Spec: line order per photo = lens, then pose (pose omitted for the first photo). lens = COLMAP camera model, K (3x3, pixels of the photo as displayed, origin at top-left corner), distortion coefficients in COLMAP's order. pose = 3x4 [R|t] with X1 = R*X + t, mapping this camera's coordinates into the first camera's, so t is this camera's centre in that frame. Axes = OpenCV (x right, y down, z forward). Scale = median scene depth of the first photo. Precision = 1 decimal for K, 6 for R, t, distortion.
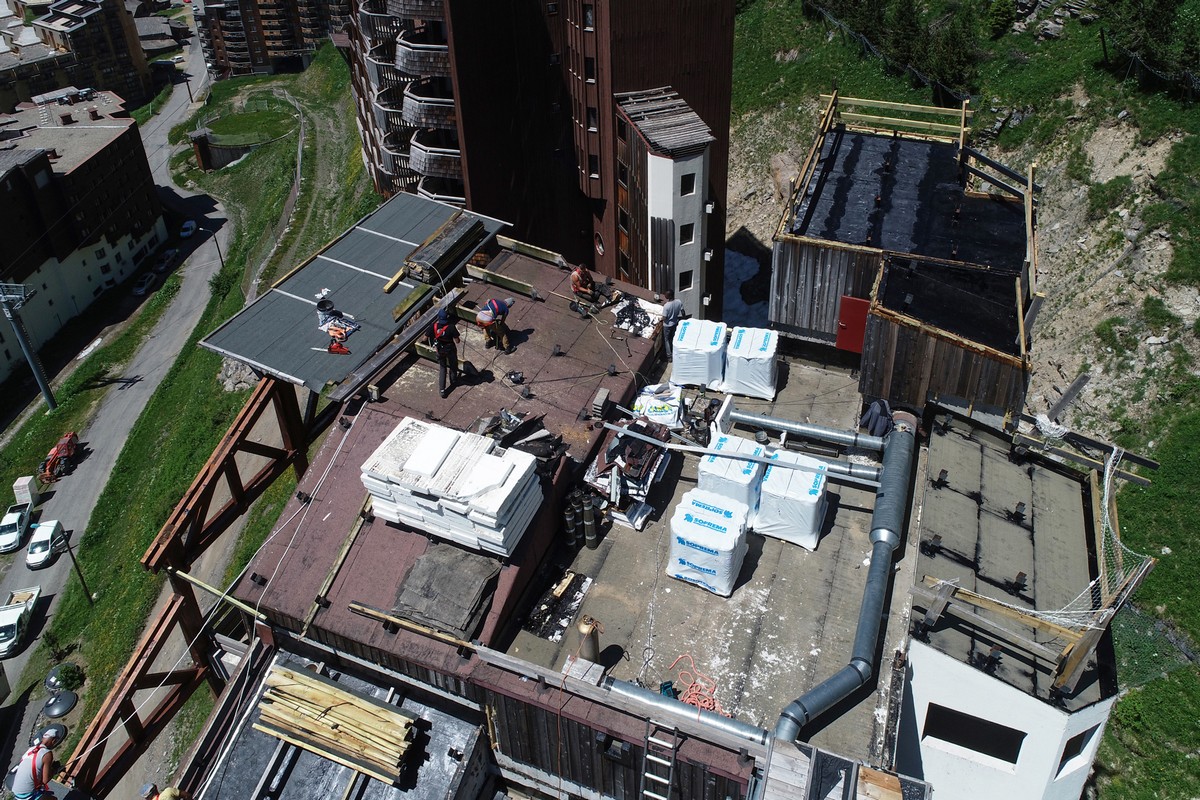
lens RADIAL K [[878.6, 0, 659.2], [0, 878.6, 249.1], [0, 0, 1]] dist [0.002745, -0.001301]
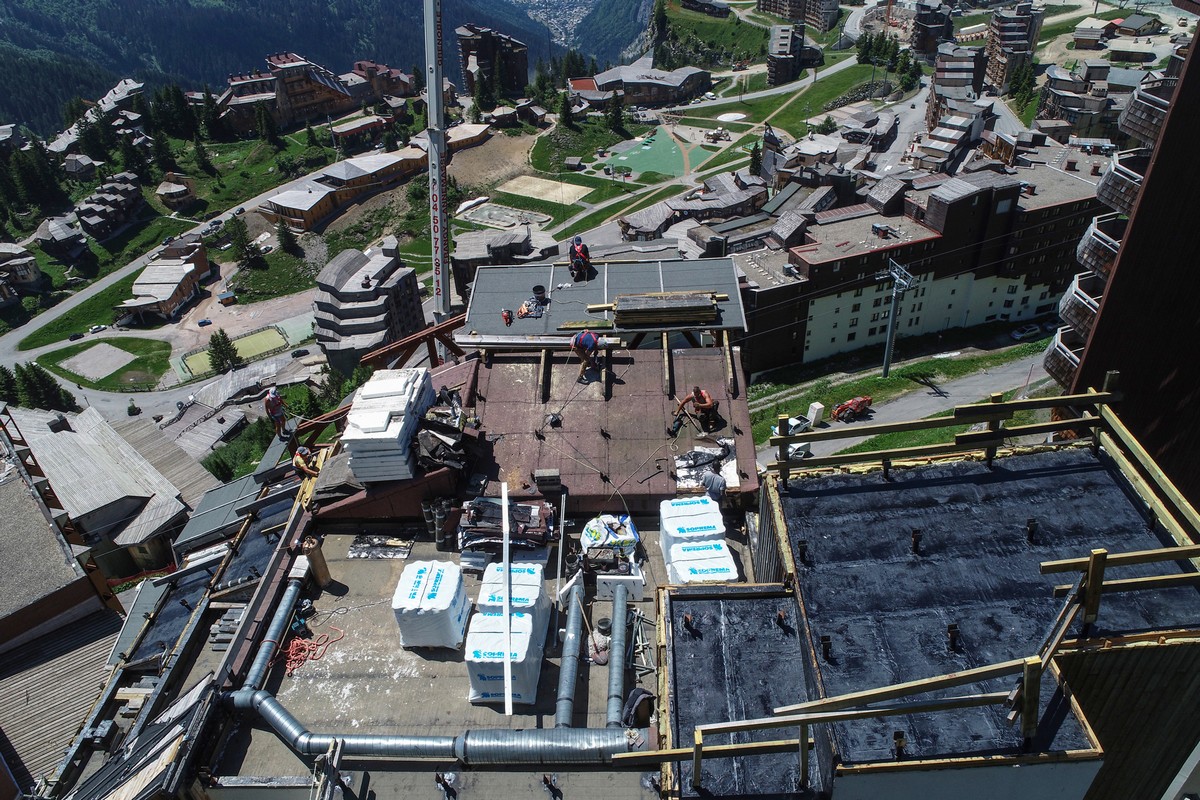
lens RADIAL K [[799.4, 0, 599.4], [0, 799.4, 470.3], [0, 0, 1]] dist [0.001422, 0.000648]
pose [[0.294274, 0.597058, -0.746274, 0.629245], [-0.433343, 0.779324, 0.452623, -0.278974], [0.851831, 0.190198, 0.488066, 0.552135]]
